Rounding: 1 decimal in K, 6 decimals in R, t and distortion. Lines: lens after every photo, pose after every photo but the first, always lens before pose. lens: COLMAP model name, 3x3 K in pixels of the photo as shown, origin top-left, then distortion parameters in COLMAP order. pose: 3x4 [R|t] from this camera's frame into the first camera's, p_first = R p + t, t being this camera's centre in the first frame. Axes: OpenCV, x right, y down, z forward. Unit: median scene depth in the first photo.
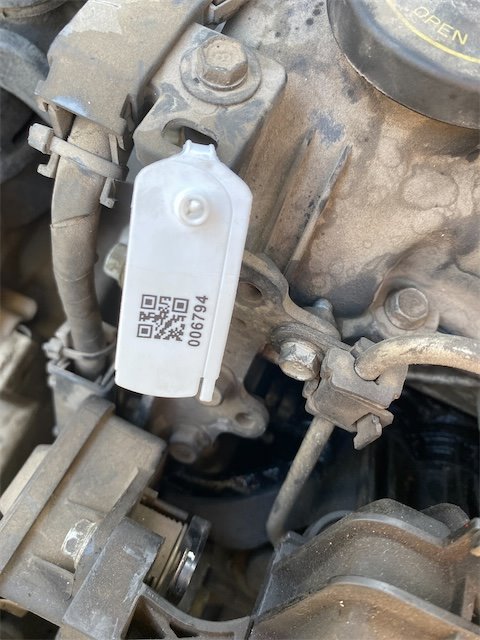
lens RADIAL K [[489.7, 0, 235.6], [0, 489.7, 321.2], [0, 0, 1]] dist [-0.004808, -0.004489]
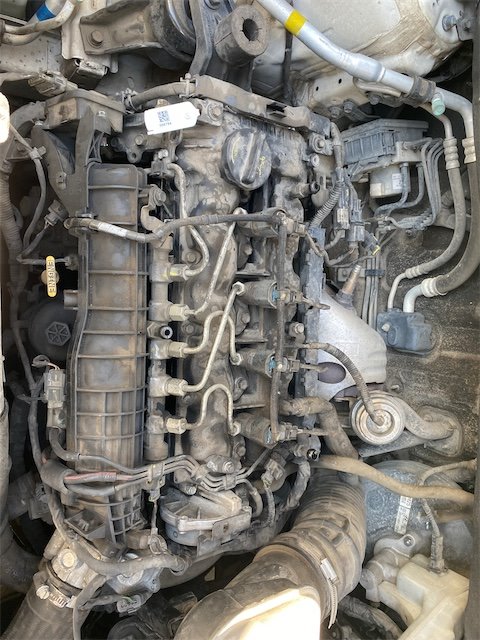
lens RADIAL K [[489.7, 0, 238.2], [0, 489.7, 321.5], [0, 0, 1]] dist [-0.004808, -0.004489]
pose [[0.360323, 0.898606, 0.250351, 0.635392], [-0.882367, 0.415401, -0.221069, 1.098008], [-0.302650, -0.141245, 0.942578, -3.549444]]
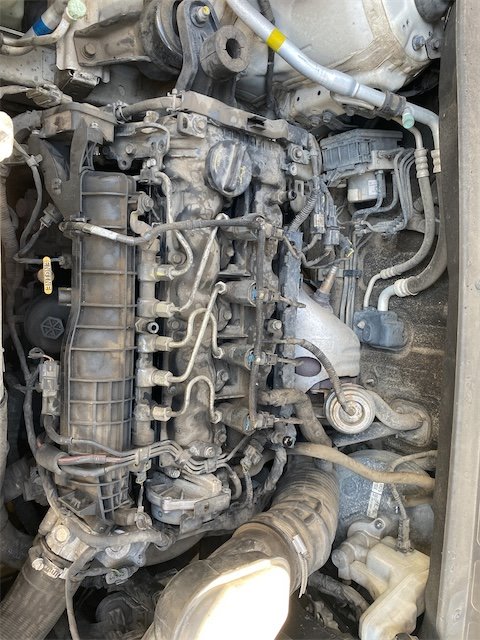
lens RADIAL K [[489.7, 0, 238.2], [0, 489.7, 322.6], [0, 0, 1]] dist [-0.004808, -0.004489]
pose [[0.346944, 0.899162, 0.266715, 0.561522], [-0.881160, 0.409902, -0.235663, 1.110017], [-0.321226, -0.153257, 0.934519, -3.950703]]
